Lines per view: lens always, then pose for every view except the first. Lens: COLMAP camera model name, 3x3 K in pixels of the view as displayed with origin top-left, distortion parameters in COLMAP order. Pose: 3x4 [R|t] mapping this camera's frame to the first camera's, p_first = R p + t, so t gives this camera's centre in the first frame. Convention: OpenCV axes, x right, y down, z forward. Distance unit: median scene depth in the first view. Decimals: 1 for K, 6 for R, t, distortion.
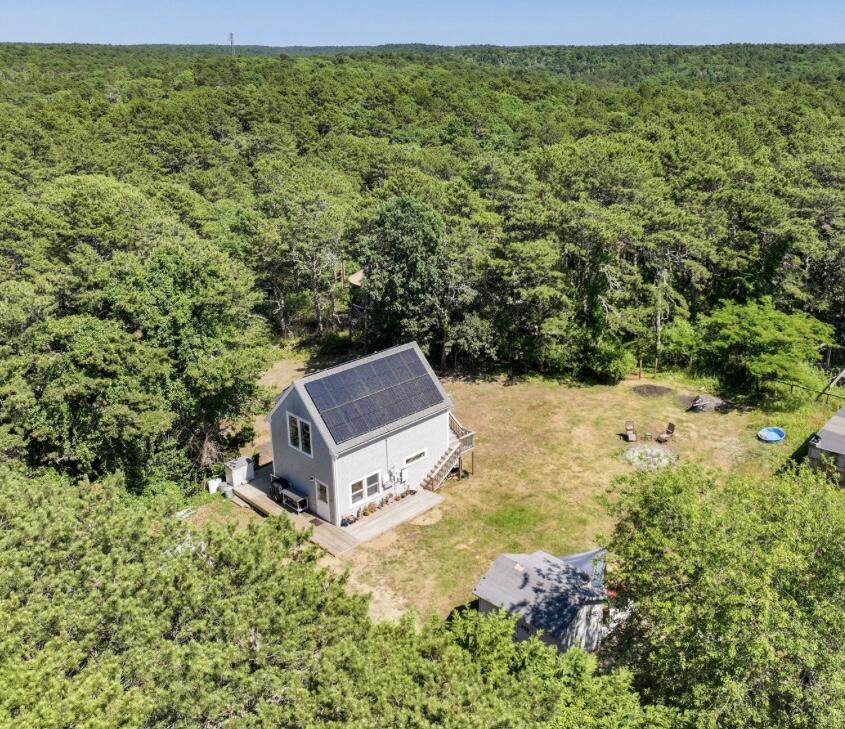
lens RADIAL K [[808.1, 0, 469.0], [0, 808.1, 331.8], [0, 0, 1]] dist [0.020572, 0.000000]
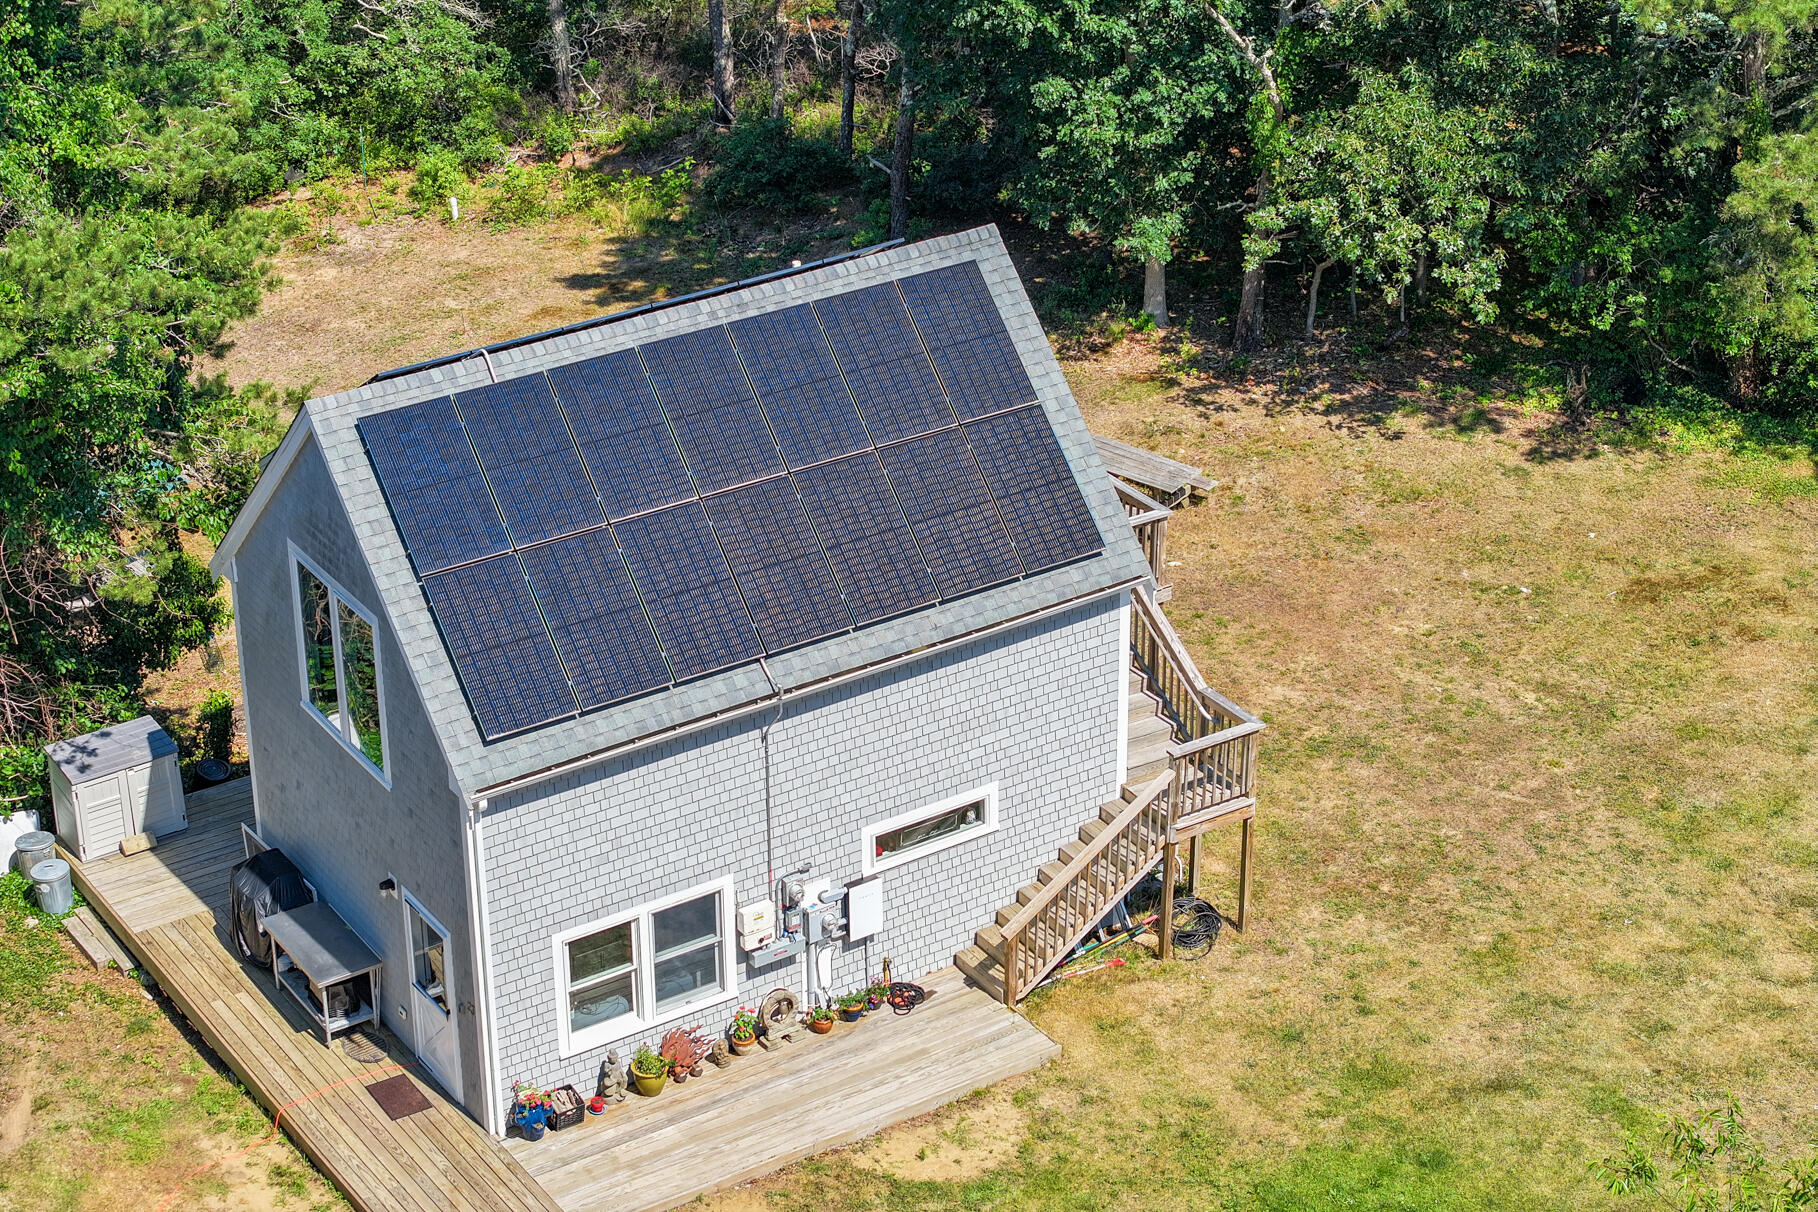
lens RADIAL K [[3580.5, 0, 904.1], [0, 3580.5, 597.7], [0, 0, 1]] dist [-0.115480, 0.000000]
pose [[0.974813, 0.096902, -0.200873, 0.094503], [-0.065002, 0.985018, 0.159730, -0.036300], [0.213342, -0.142650, 0.966507, 0.165745]]
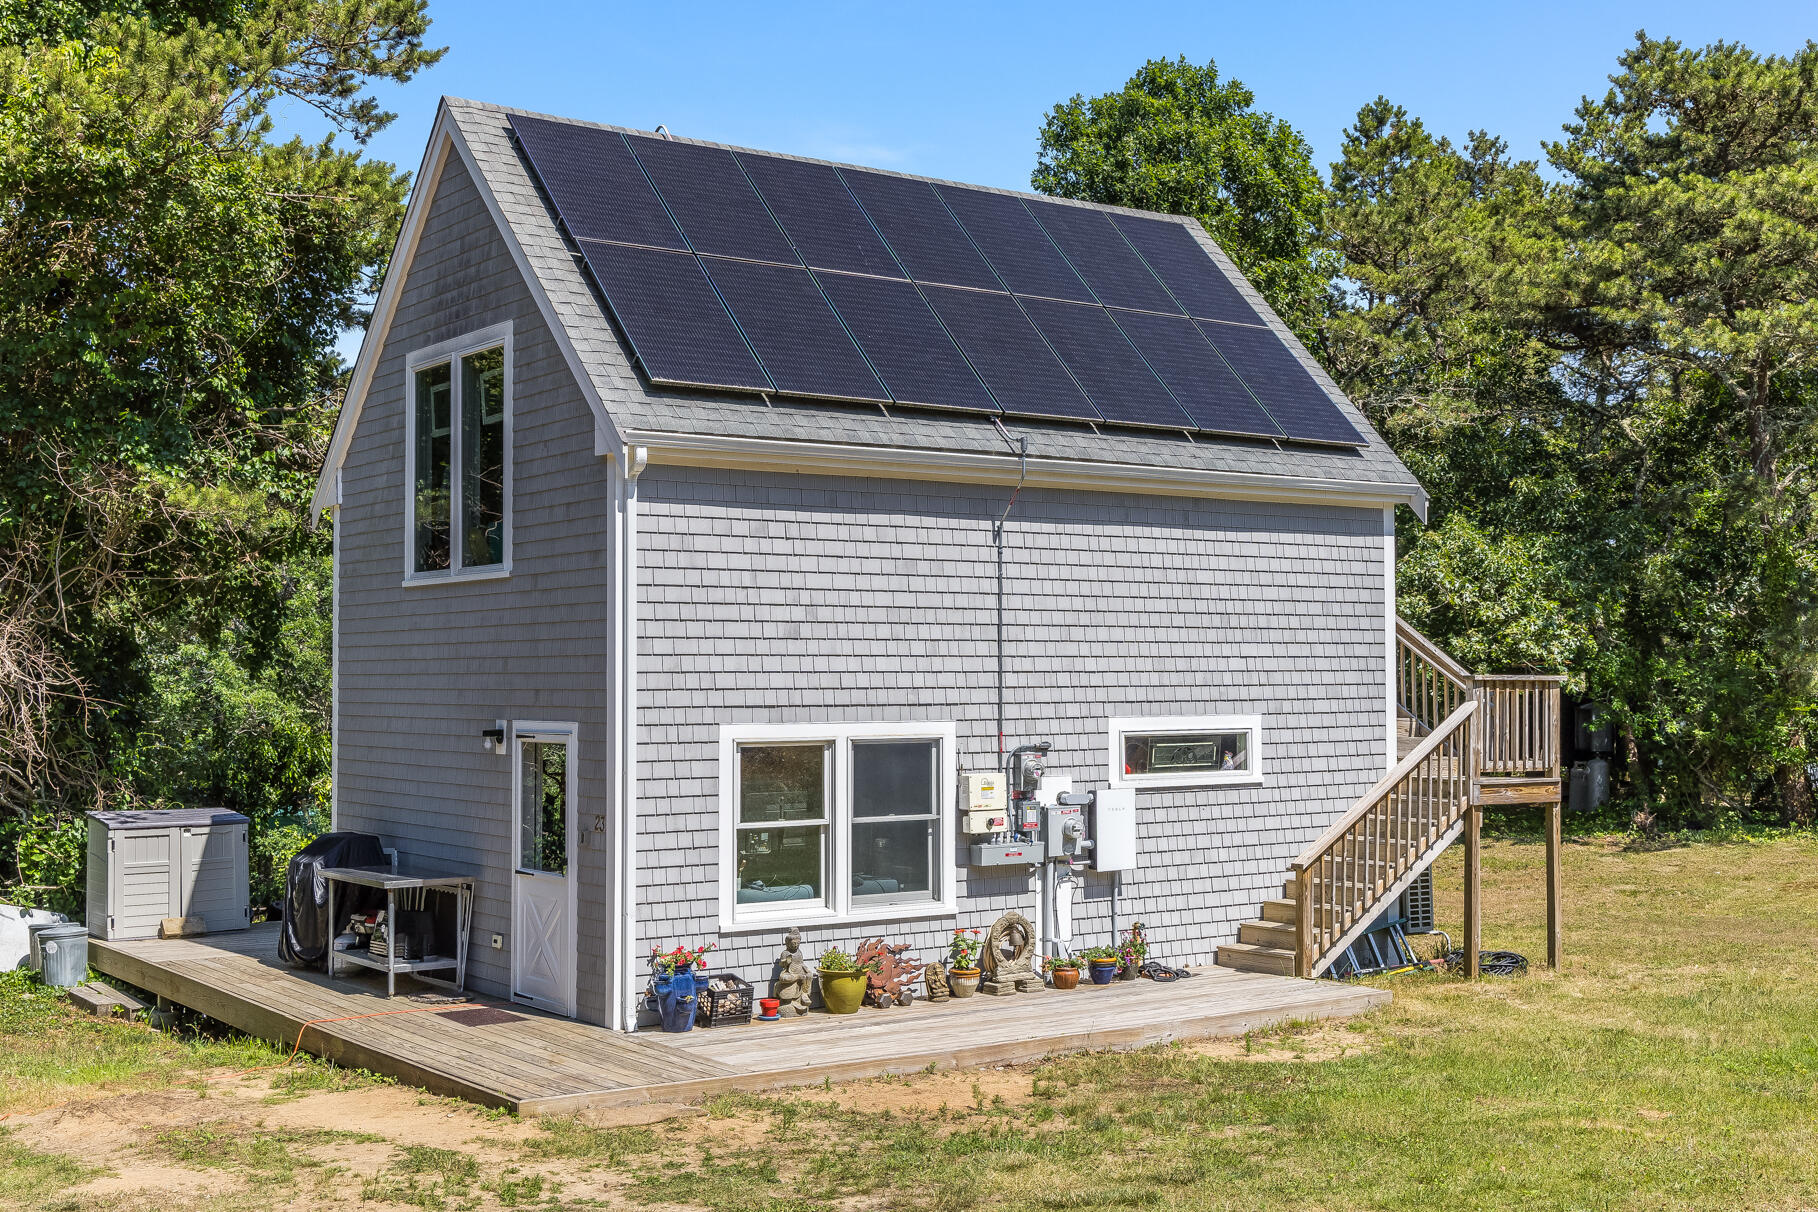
lens RADIAL K [[2116.3, 0, 918.1], [0, 2116.3, 620.3], [0, 0, 1]] dist [0.016669, 0.000000]
pose [[0.982284, -0.009042, -0.187178, -0.039734], [-0.057264, 0.936576, -0.345754, 0.271248], [0.178433, 0.350348, 0.919466, 0.595438]]
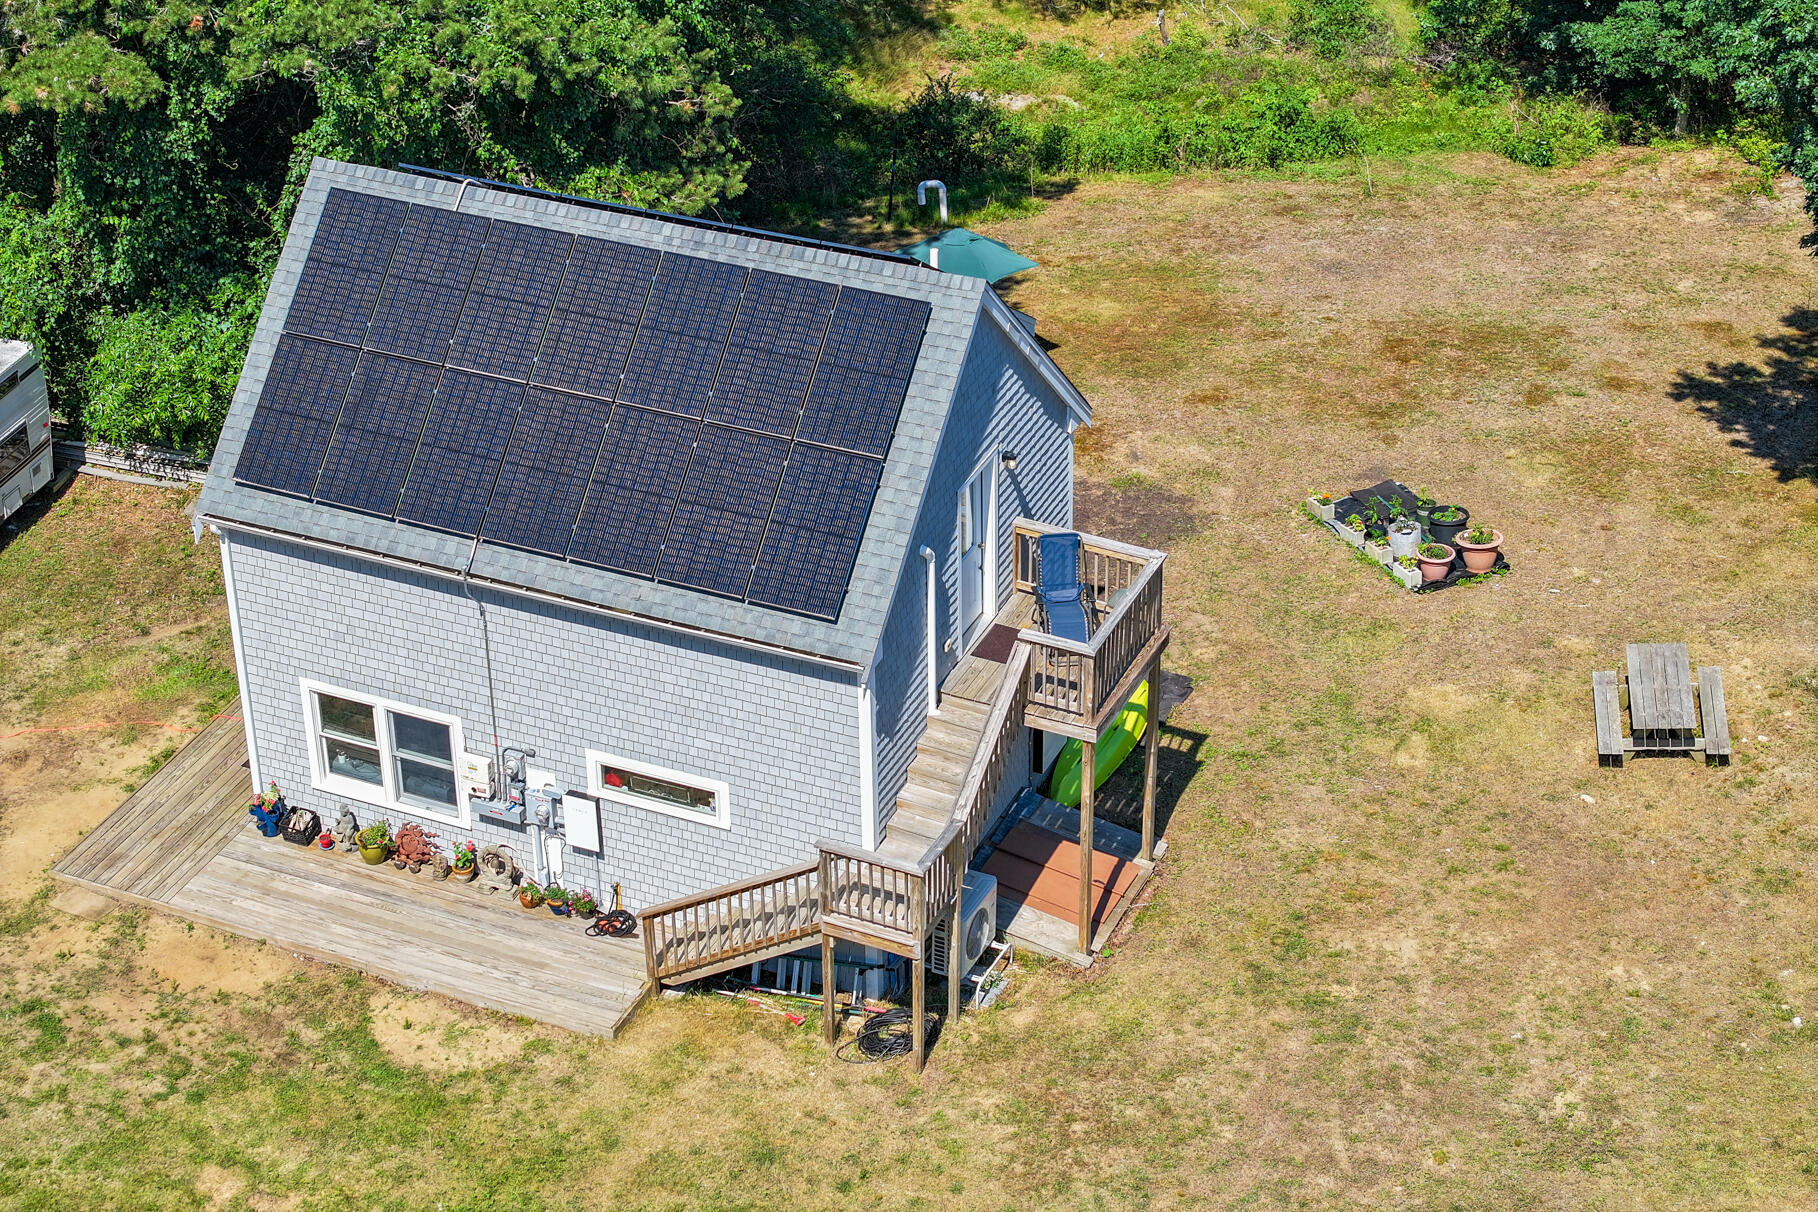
lens RADIAL K [[3580.5, 0, 907.3], [0, 3580.5, 610.3], [0, 0, 1]] dist [-0.115480, 0.000000]
pose [[0.341878, 0.493315, -0.799850, 0.627496], [-0.295237, 0.864423, 0.406949, -0.254641], [0.892163, 0.097018, 0.441172, 0.648527]]
